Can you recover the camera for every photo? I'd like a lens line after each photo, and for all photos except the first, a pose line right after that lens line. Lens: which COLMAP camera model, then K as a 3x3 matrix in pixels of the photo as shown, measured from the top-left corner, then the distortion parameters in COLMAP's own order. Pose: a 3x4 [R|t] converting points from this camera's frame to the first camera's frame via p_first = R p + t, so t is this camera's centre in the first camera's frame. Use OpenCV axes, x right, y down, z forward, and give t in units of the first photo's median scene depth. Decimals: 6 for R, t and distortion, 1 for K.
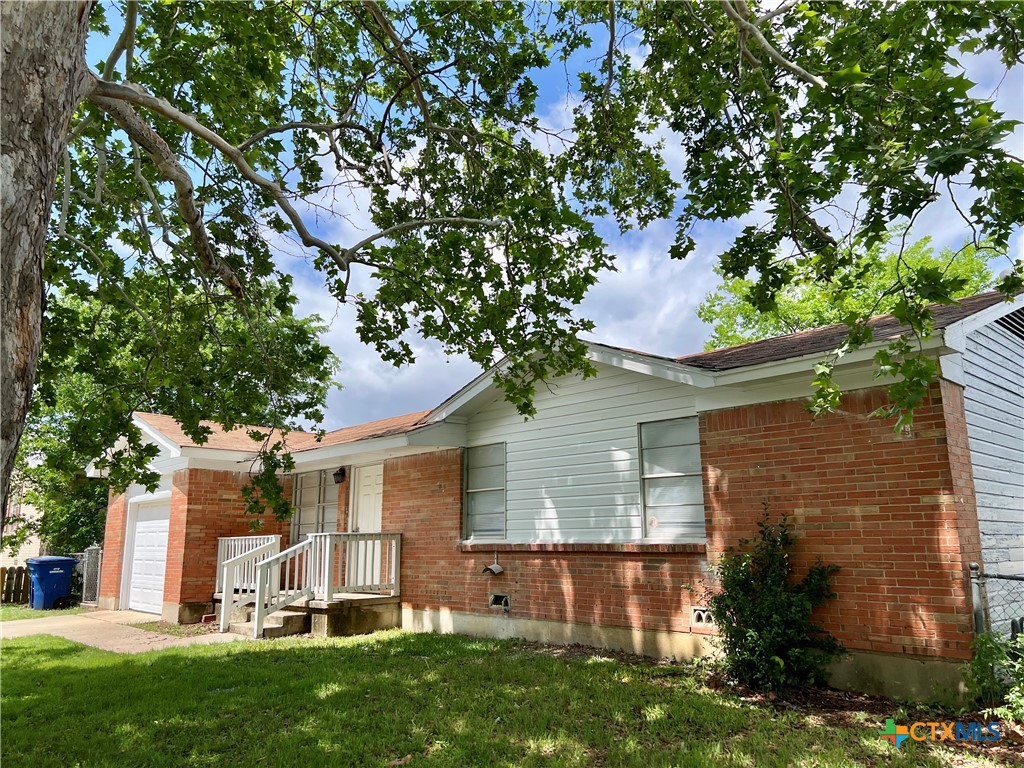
lens RADIAL K [[767.0, 0, 512.0], [0, 767.0, 384.0], [0, 0, 1]] dist [0.096835, -0.139025]
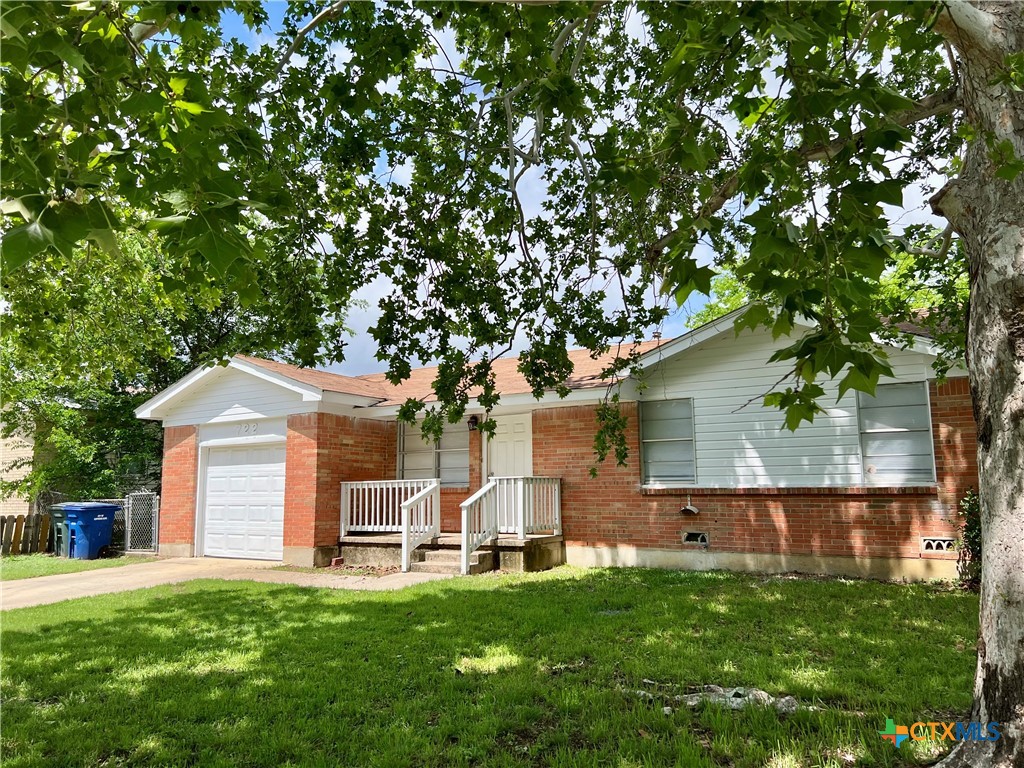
lens RADIAL K [[767.0, 0, 512.0], [0, 767.0, 384.0], [0, 0, 1]] dist [0.096835, -0.139025]
pose [[0.969280, 0.032394, 0.243816, -0.558017], [-0.047692, 0.997228, 0.057105, 0.005492], [-0.241290, -0.066979, 0.968139, -0.014021]]
